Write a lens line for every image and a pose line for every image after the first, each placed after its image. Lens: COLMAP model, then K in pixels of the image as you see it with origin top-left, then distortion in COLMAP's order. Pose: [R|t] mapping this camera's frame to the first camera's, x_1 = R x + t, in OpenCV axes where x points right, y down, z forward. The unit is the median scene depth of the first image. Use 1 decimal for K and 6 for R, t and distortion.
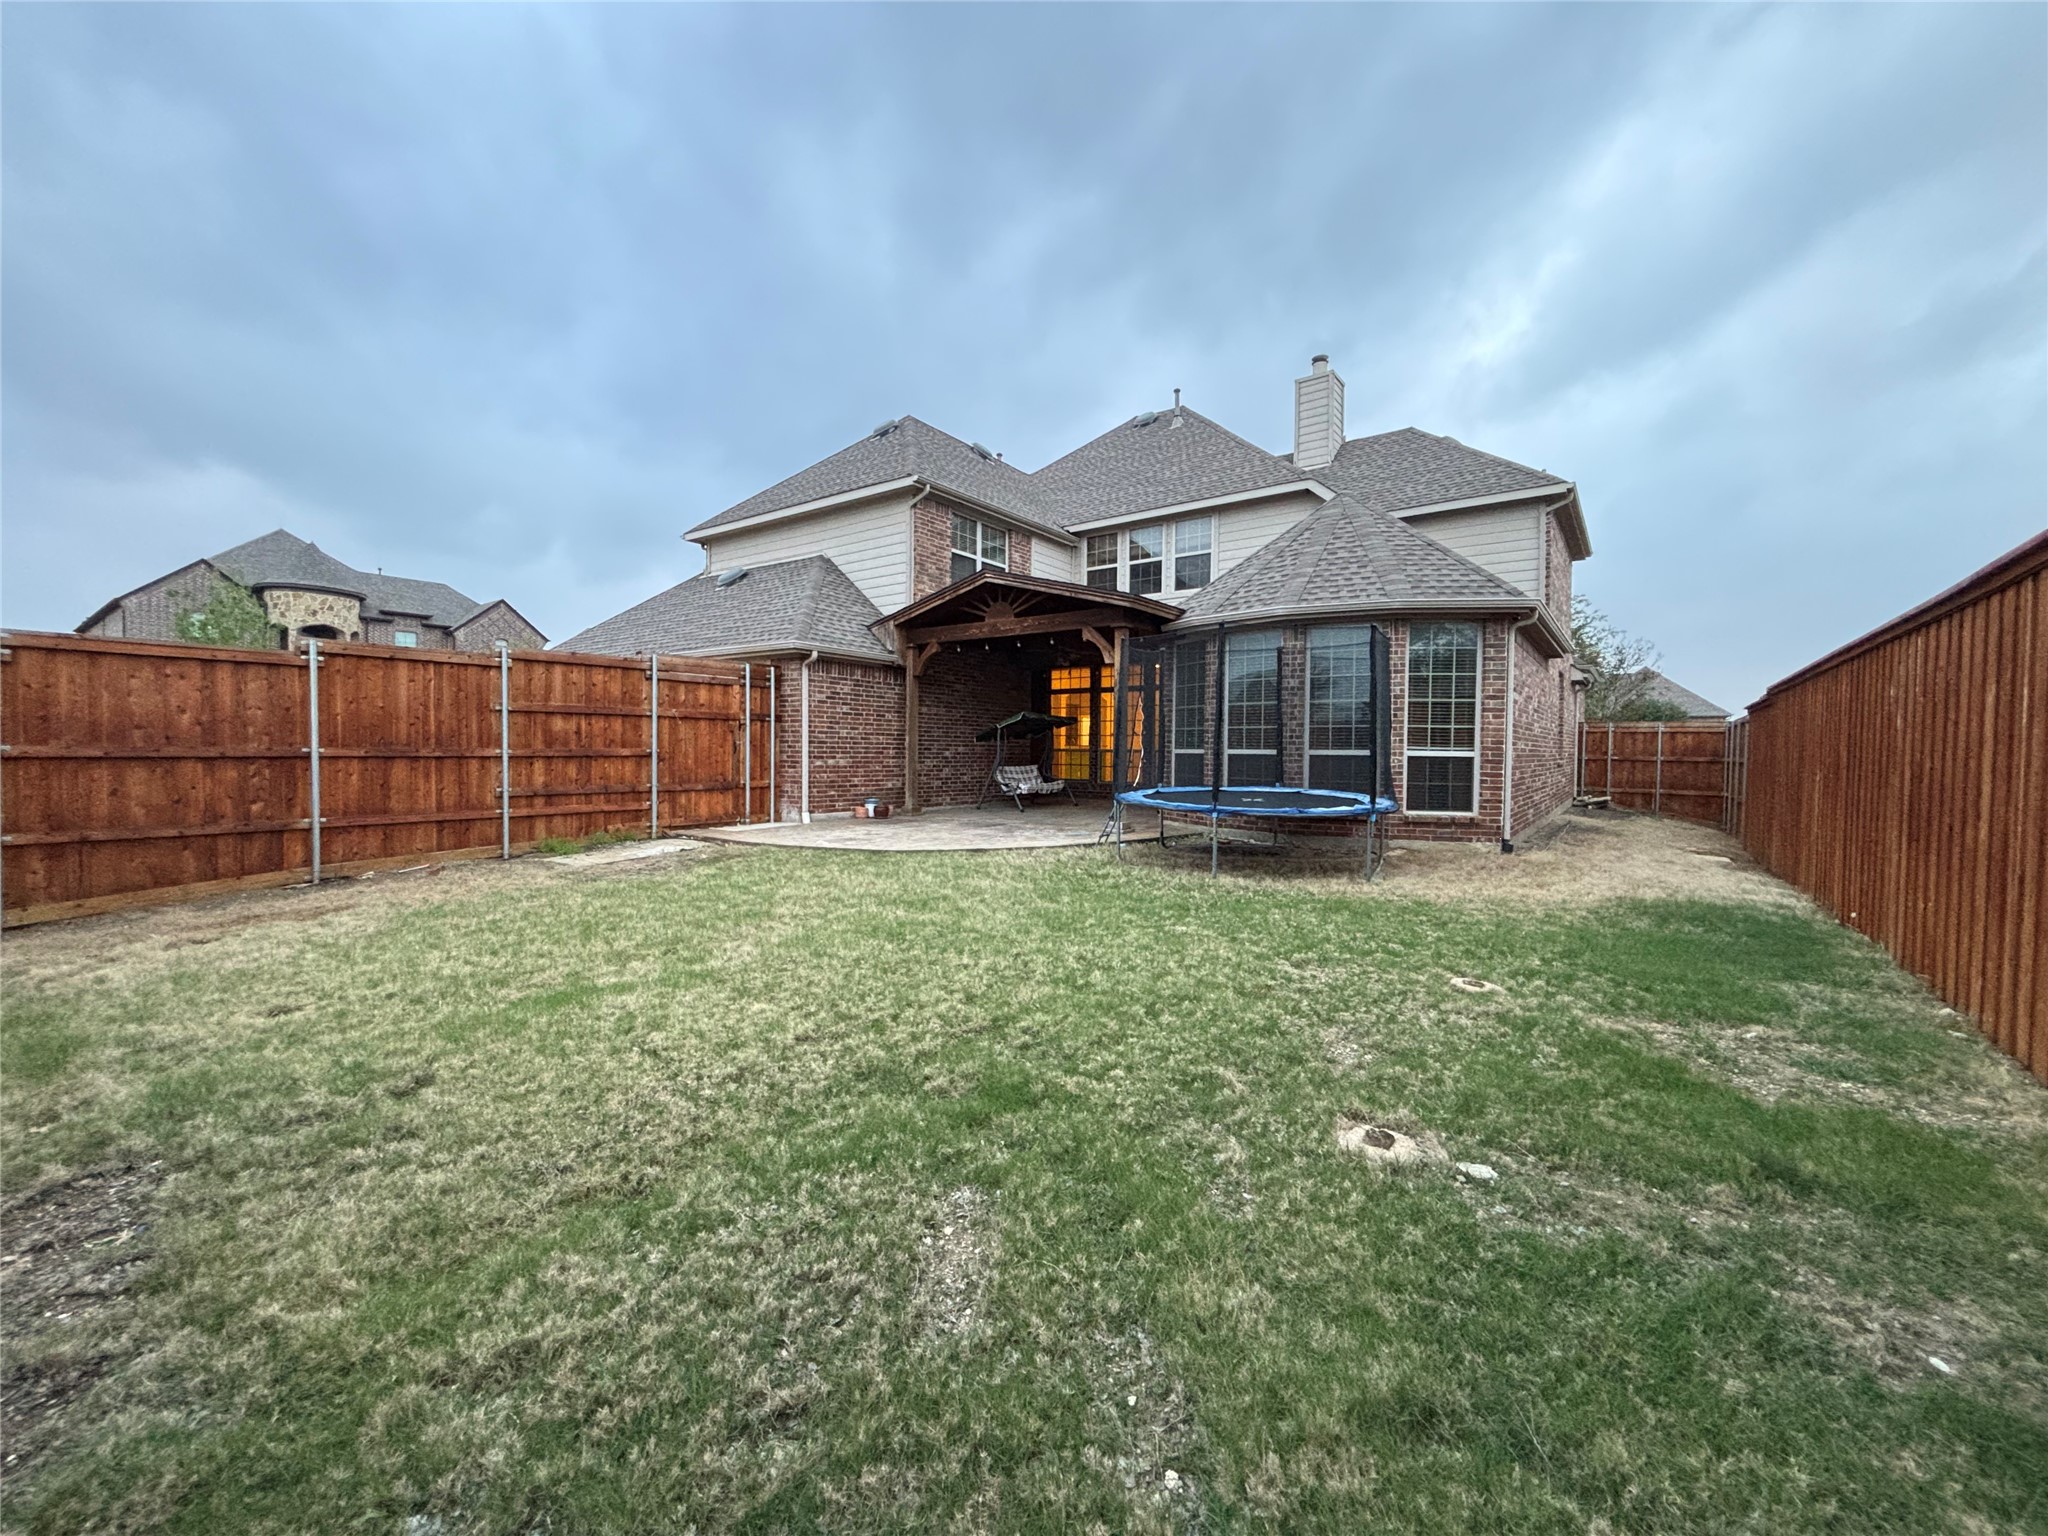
lens RADIAL K [[824.3, 0, 1020.2], [0, 824.3, 765.9], [0, 0, 1]] dist [-0.003286, 0.003221]
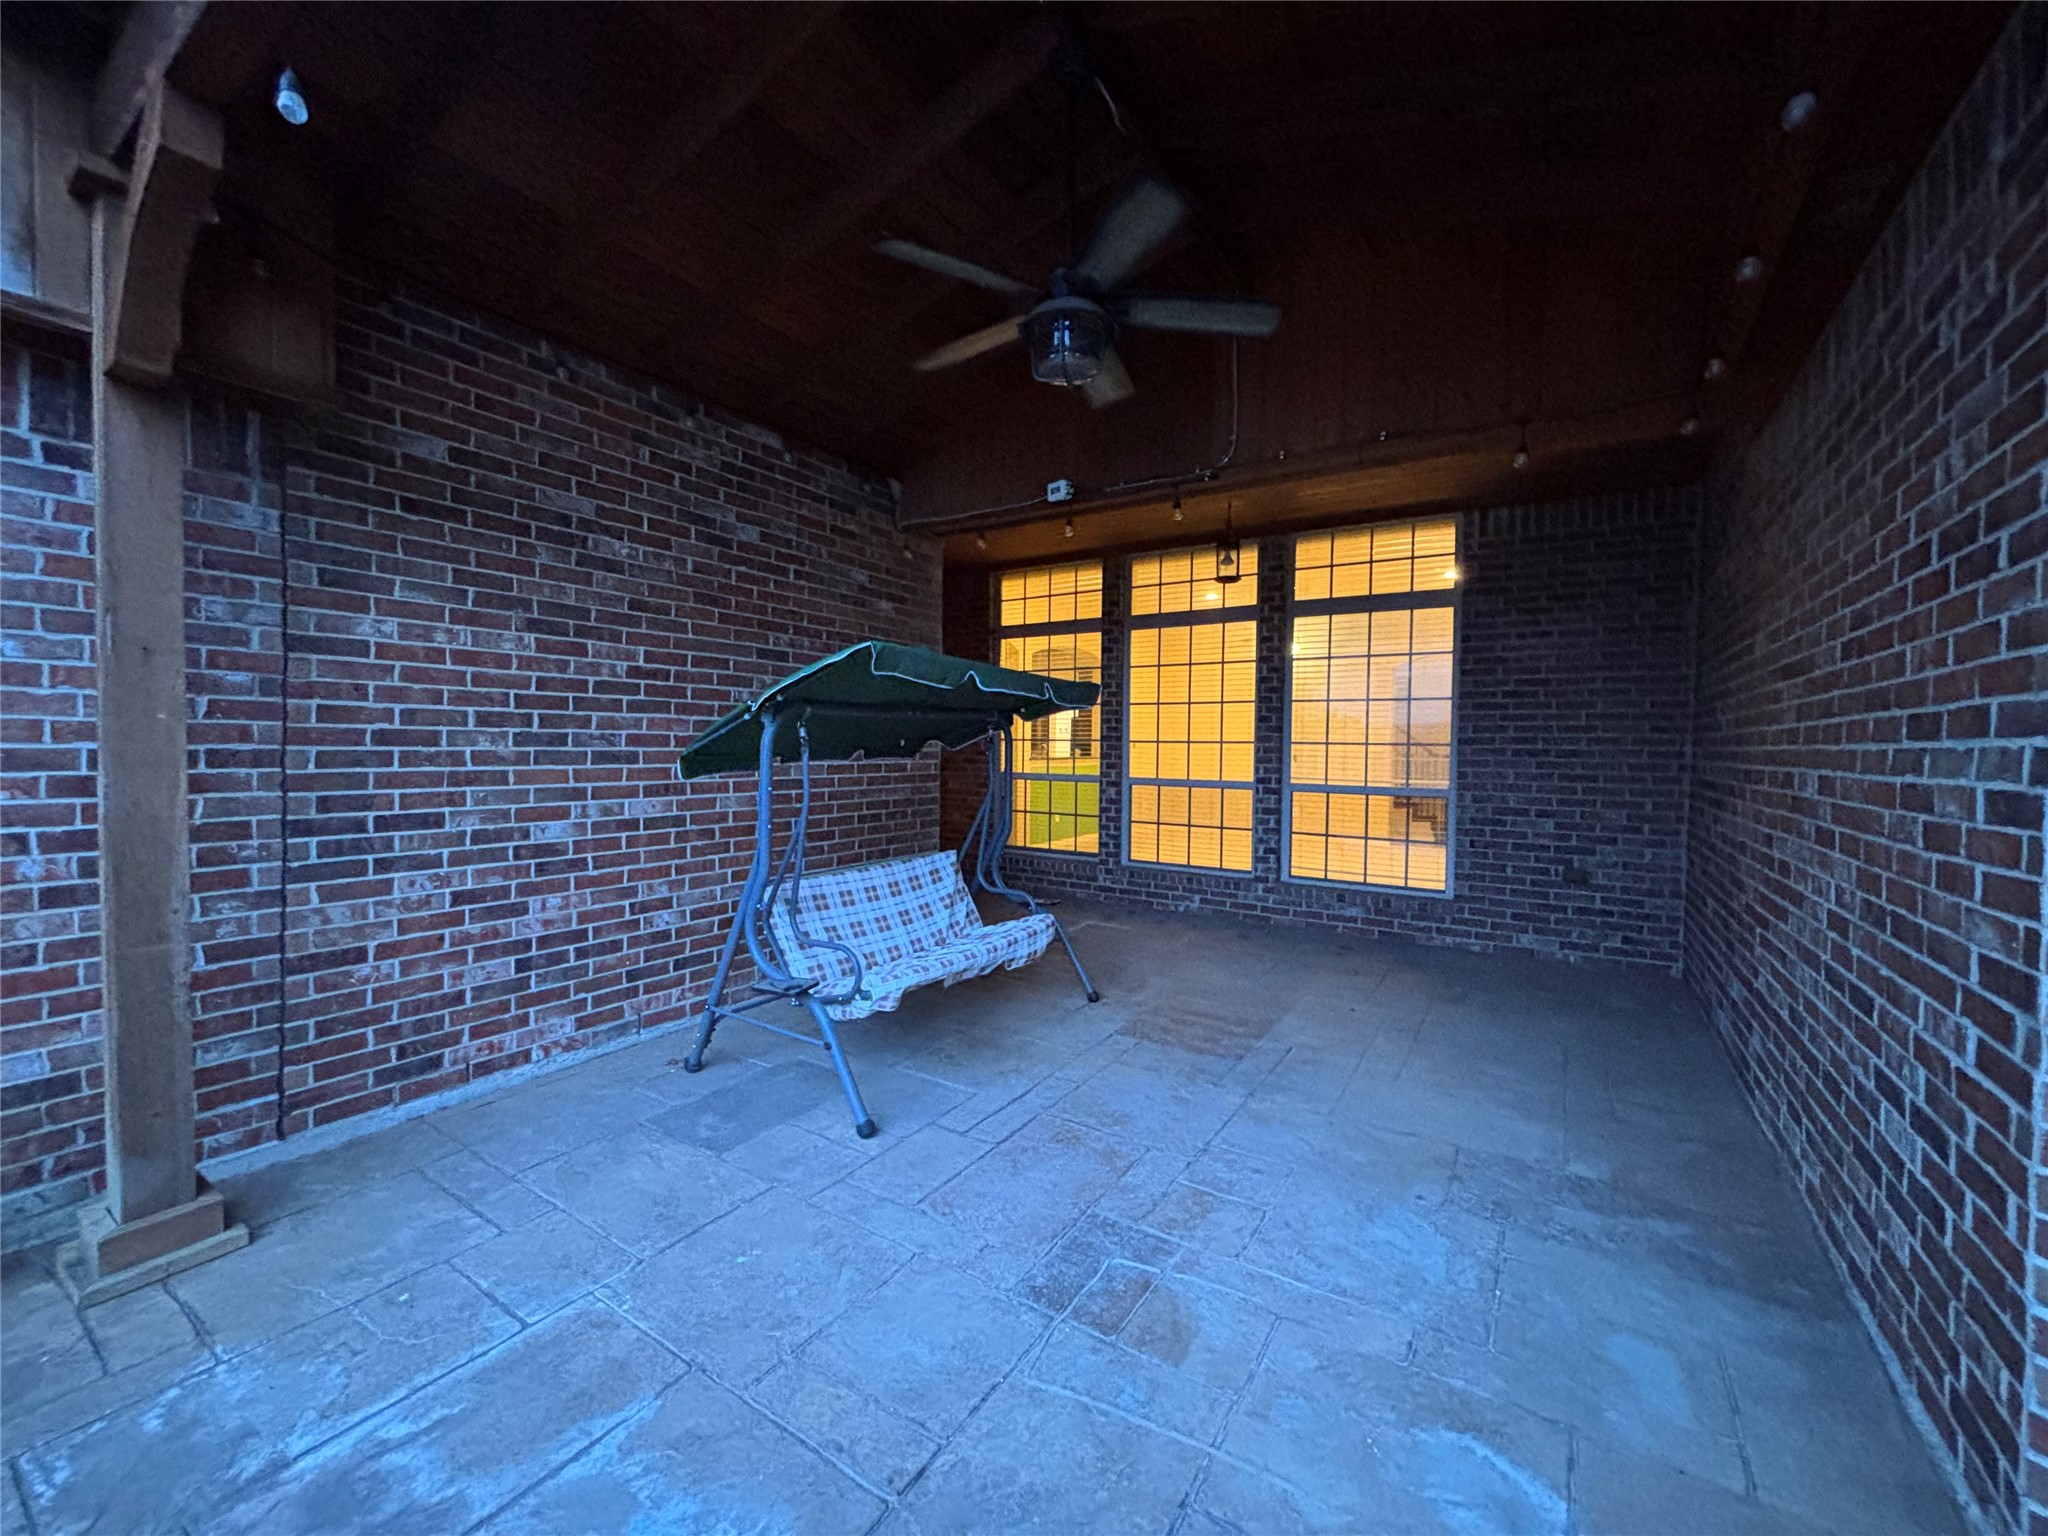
lens RADIAL K [[824.3, 0, 1020.2], [0, 824.3, 765.9], [0, 0, 1]] dist [-0.003286, 0.003221]
pose [[0.997643, 0.001323, 0.068600, 0.024186], [-0.001847, 0.999970, 0.007585, -0.033708], [-0.068588, -0.007693, 0.997615, 0.733819]]
